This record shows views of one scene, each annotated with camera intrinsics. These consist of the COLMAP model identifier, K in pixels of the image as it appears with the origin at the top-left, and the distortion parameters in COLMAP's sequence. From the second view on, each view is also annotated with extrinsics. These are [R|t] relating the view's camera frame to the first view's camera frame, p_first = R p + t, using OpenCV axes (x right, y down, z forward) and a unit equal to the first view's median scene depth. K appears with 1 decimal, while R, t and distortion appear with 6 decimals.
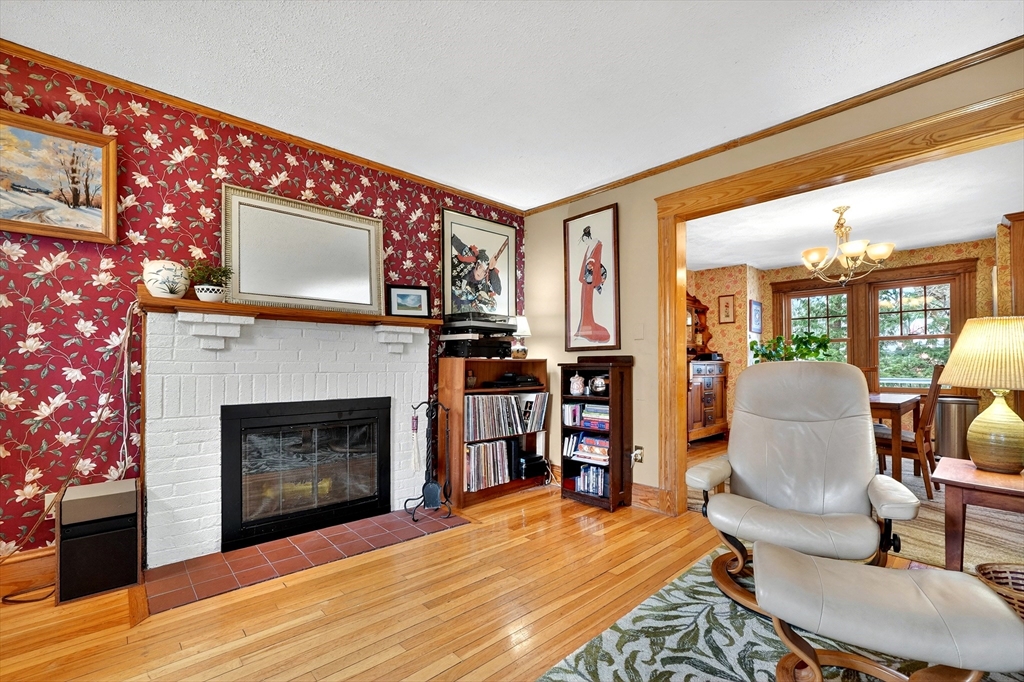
lens RADIAL K [[436.2, 0, 510.1], [0, 436.2, 357.3], [0, 0, 1]] dist [-0.013192, 0.005084]
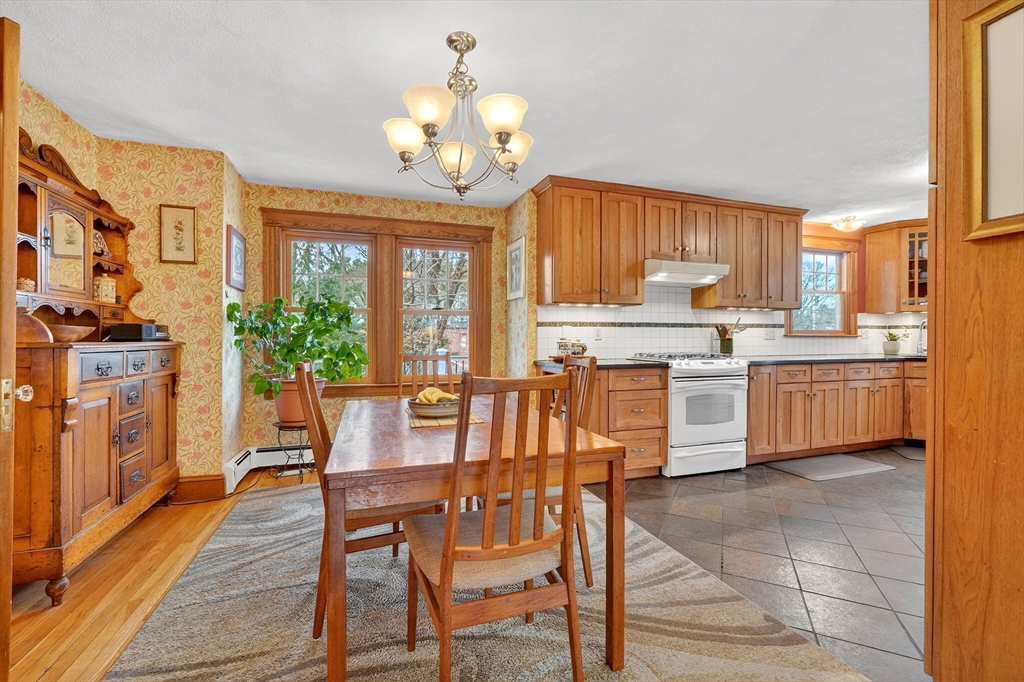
lens RADIAL K [[436.2, 0, 506.6], [0, 436.2, 339.9], [0, 0, 1]] dist [-0.013192, 0.005084]
pose [[0.413798, 0.000843, 0.910368, 0.414163], [-0.019547, 0.999777, 0.007960, -0.006981], [-0.910159, -0.021088, 0.413722, 0.917760]]
